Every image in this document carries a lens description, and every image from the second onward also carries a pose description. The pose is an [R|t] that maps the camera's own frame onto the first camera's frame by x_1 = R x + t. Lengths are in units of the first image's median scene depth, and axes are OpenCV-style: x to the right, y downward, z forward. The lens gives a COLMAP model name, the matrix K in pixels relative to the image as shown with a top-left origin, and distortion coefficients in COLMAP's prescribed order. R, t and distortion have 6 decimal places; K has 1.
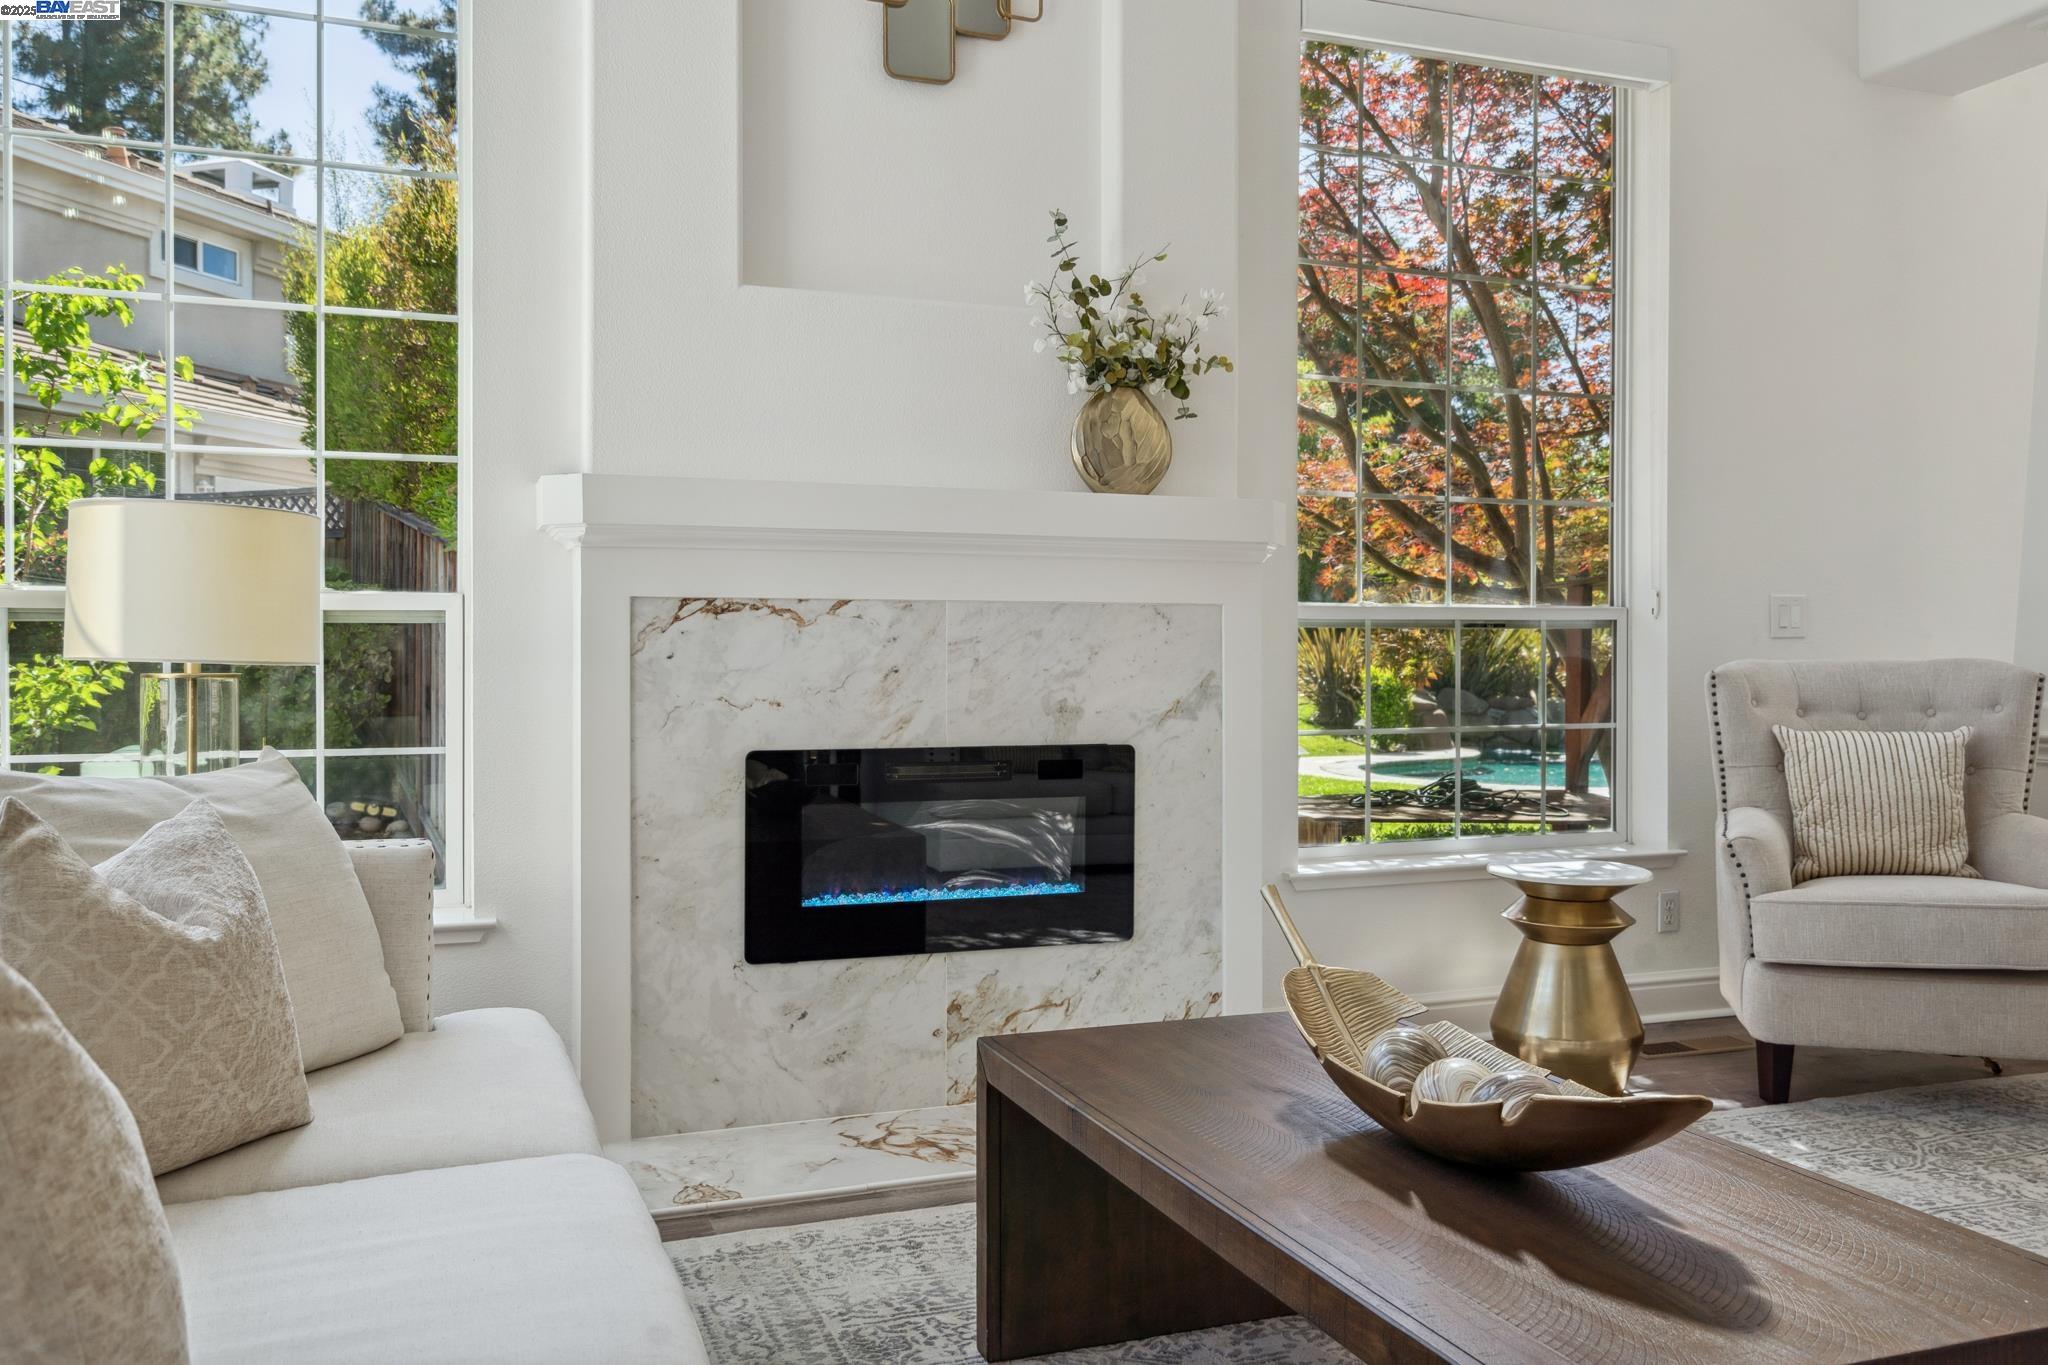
lens RADIAL K [[1595.3, 0, 1016.0], [0, 1595.3, 669.3], [0, 0, 1]] dist [0.011497, -0.008785]
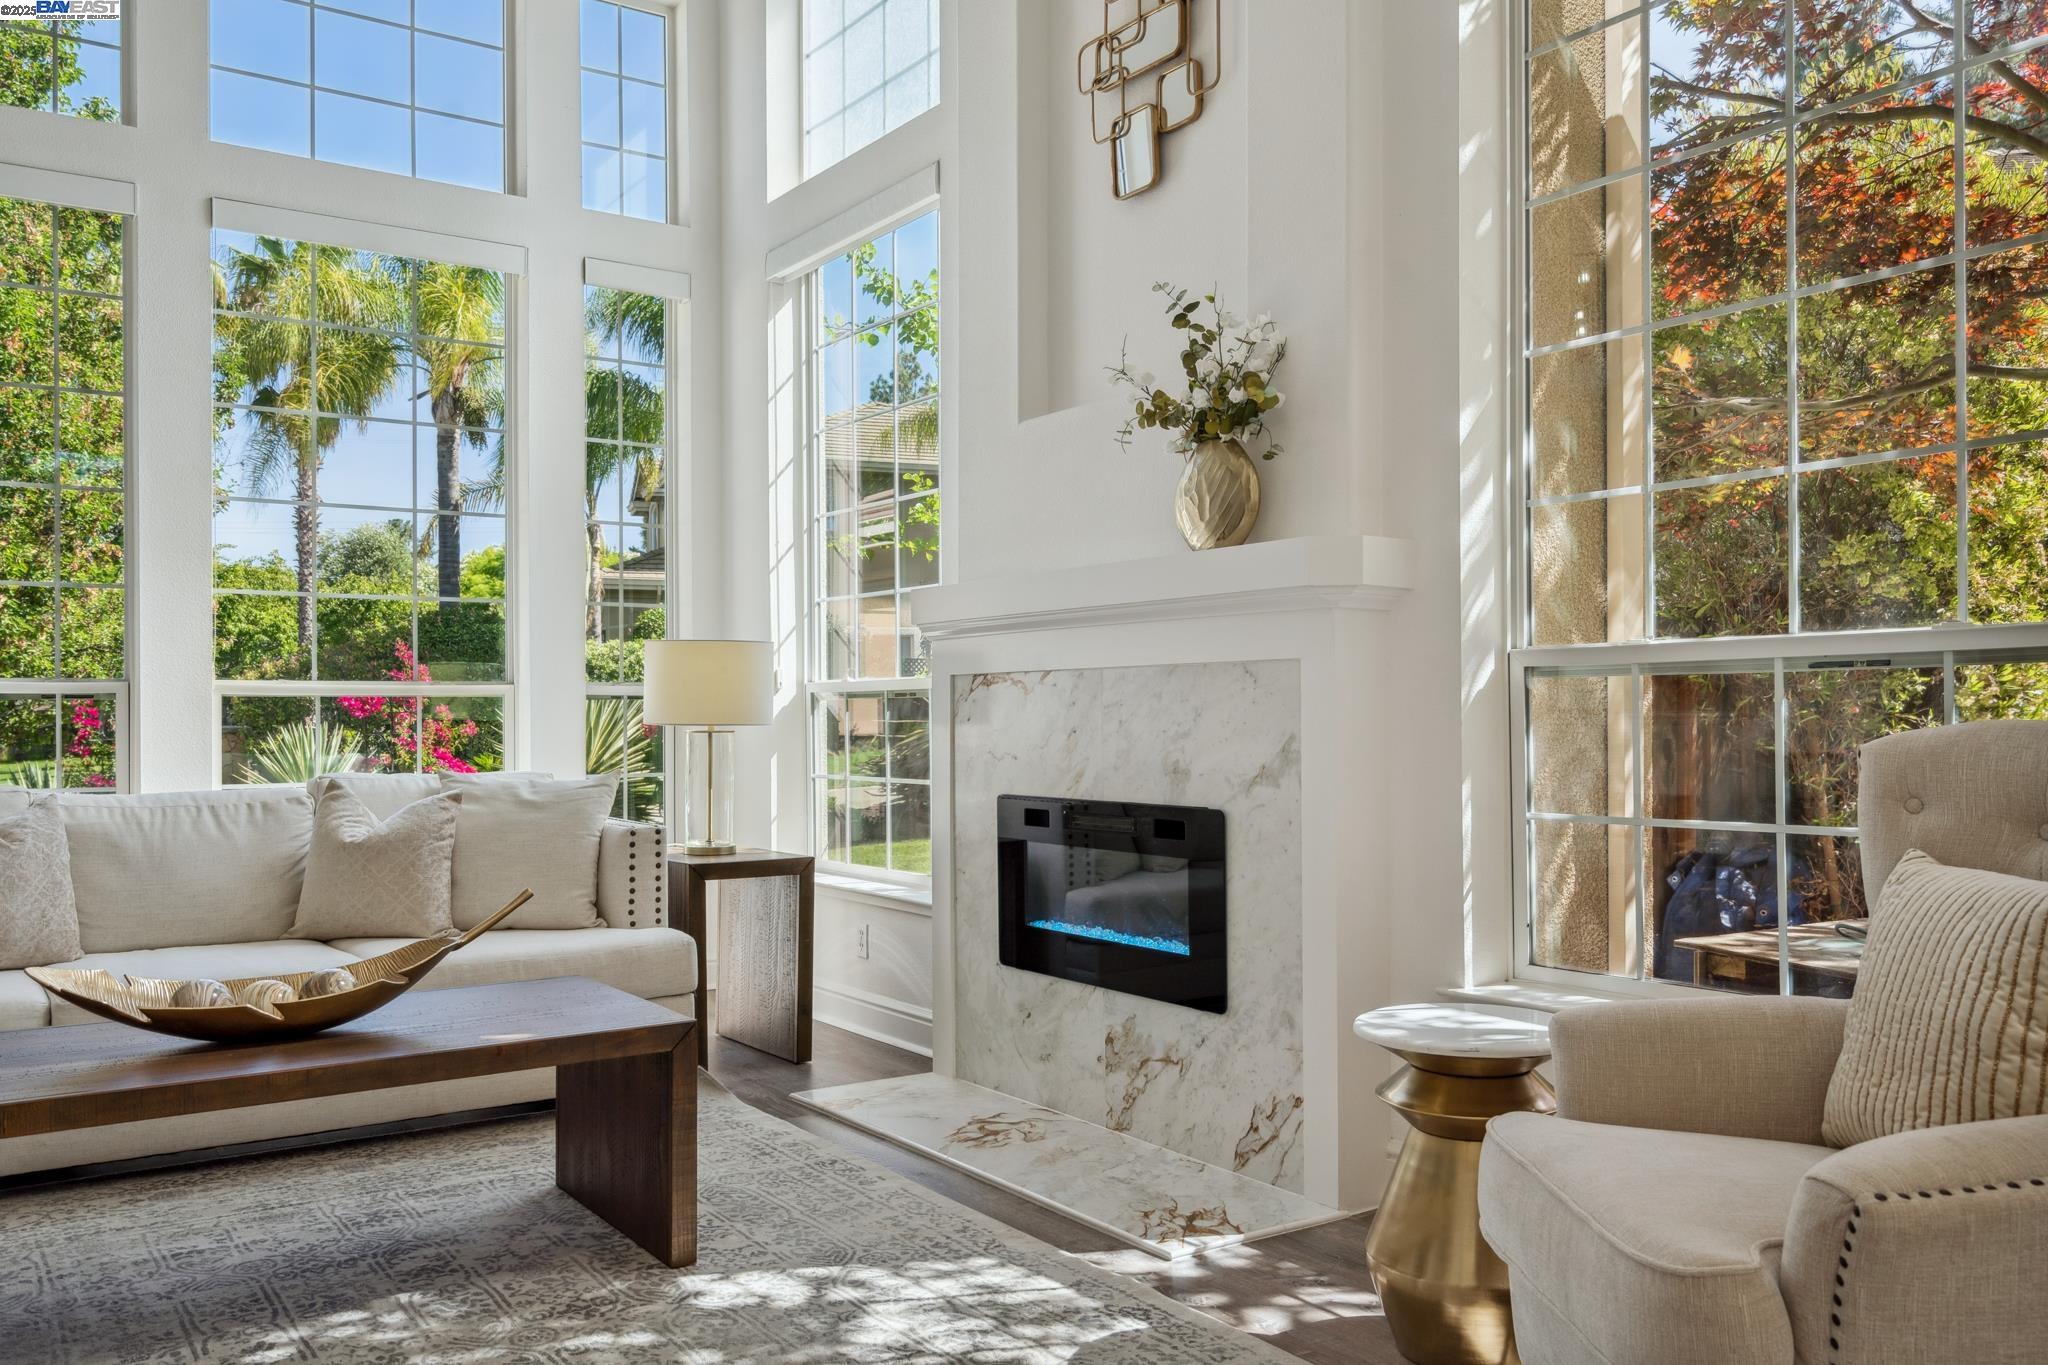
lens RADIAL K [[1595.3, 0, 995.5], [0, 1595.3, 723.2], [0, 0, 1]] dist [0.011497, -0.008785]
pose [[0.241739, 0.004637, -0.970330, 1.018969], [0.004838, 0.999970, 0.005984, -0.011655], [0.970329, -0.006141, 0.241709, 0.673912]]
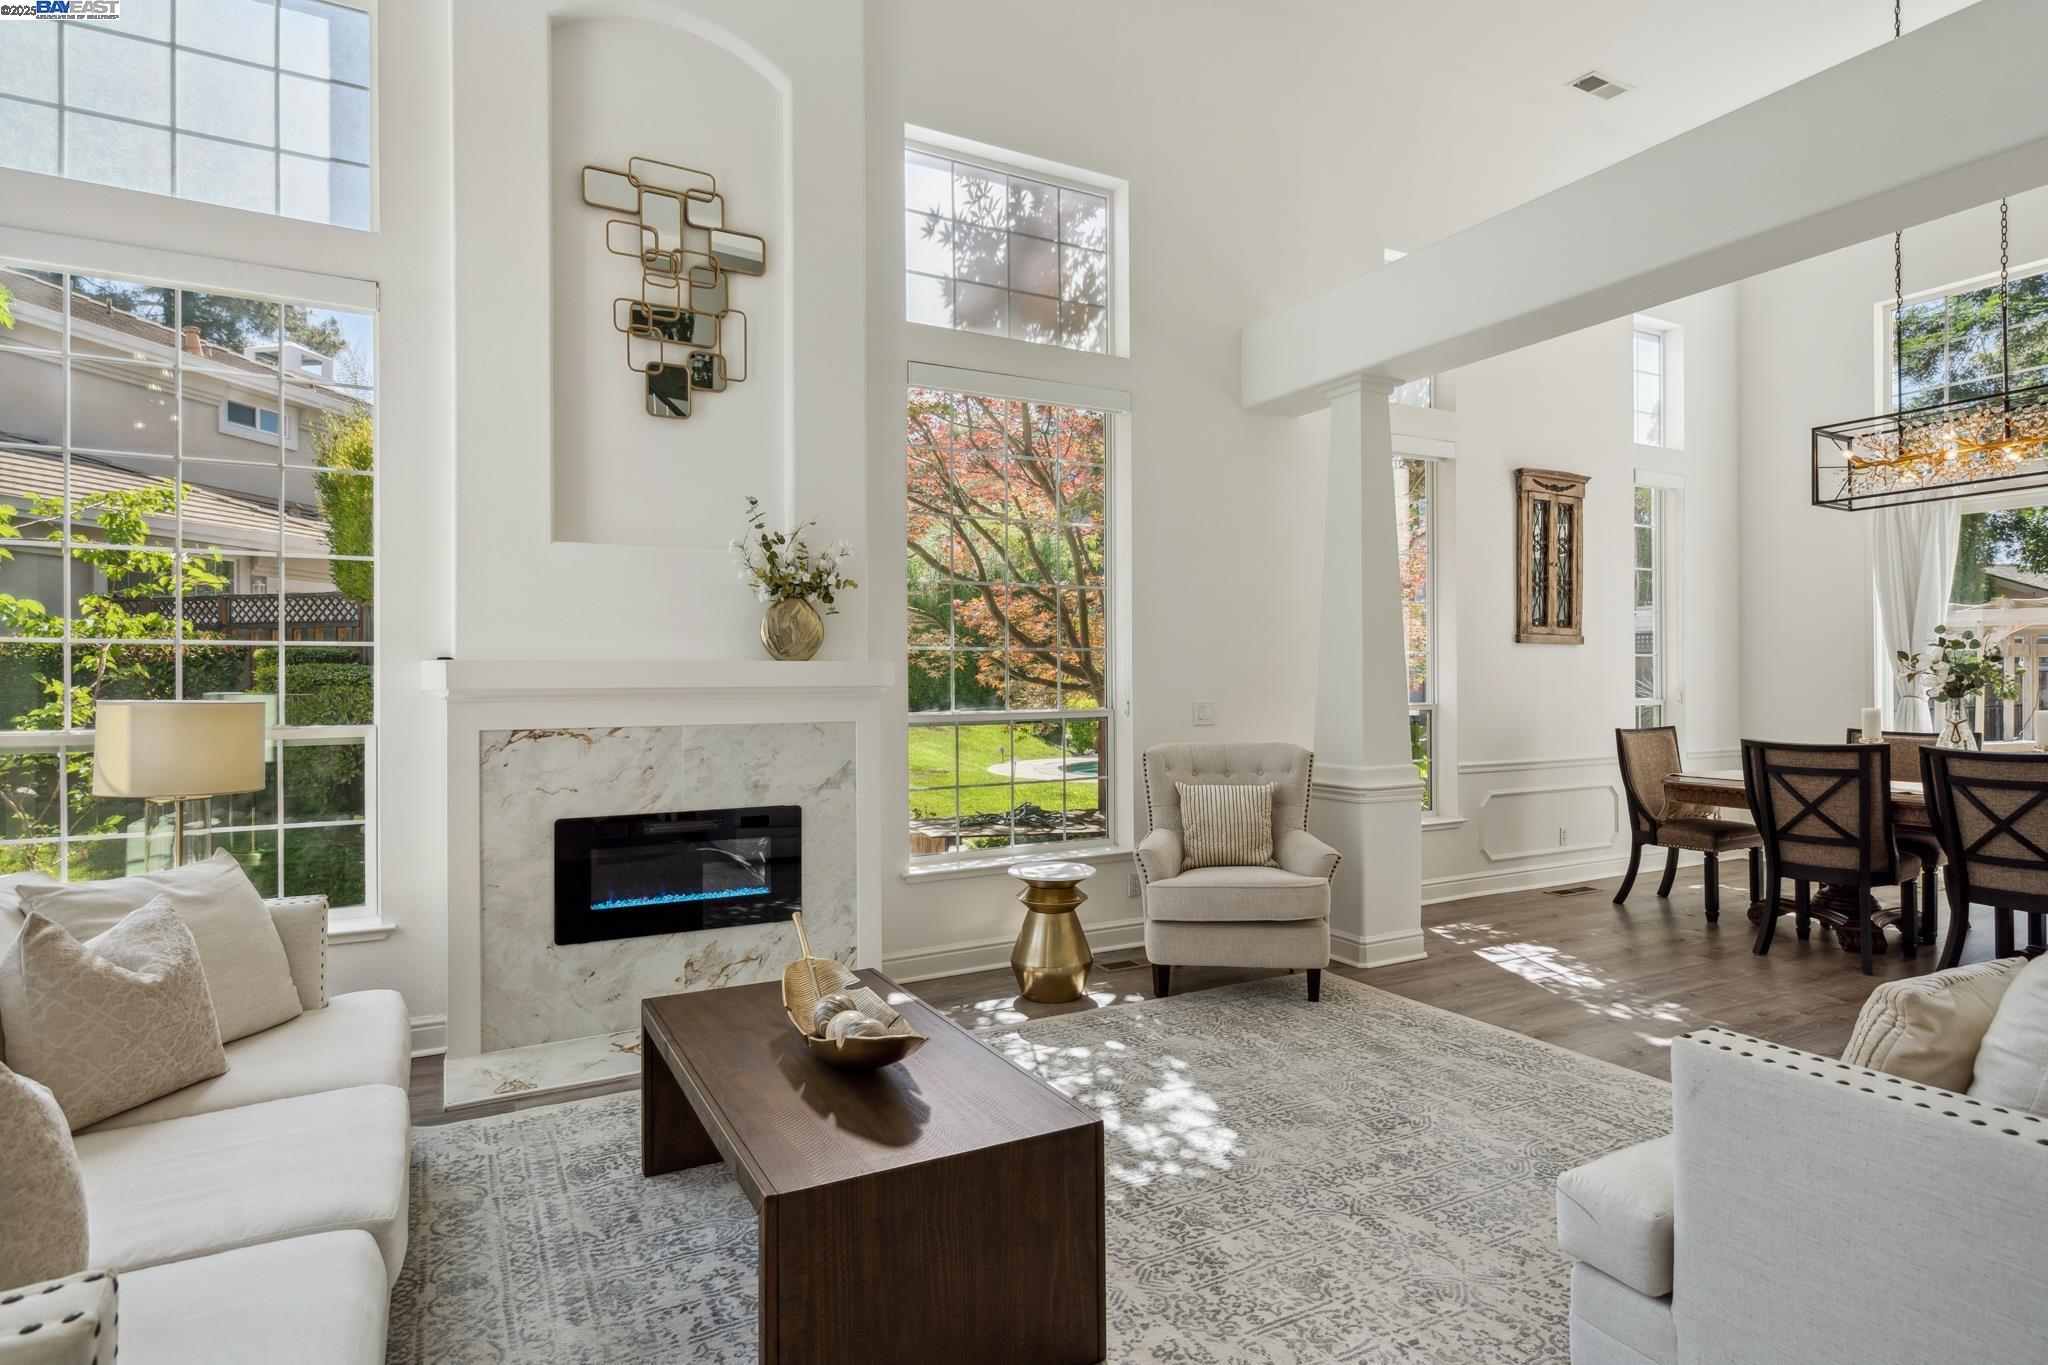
lens RADIAL K [[1072.7, 0, 1024.9], [0, 1072.7, 679.7], [0, 0, 1]] dist [0.002064, 0.000367]
pose [[0.990454, -0.005722, 0.137723, 0.163407], [0.006579, 0.999962, -0.005768, -0.084128], [-0.137685, 0.006619, 0.990454, -0.188515]]
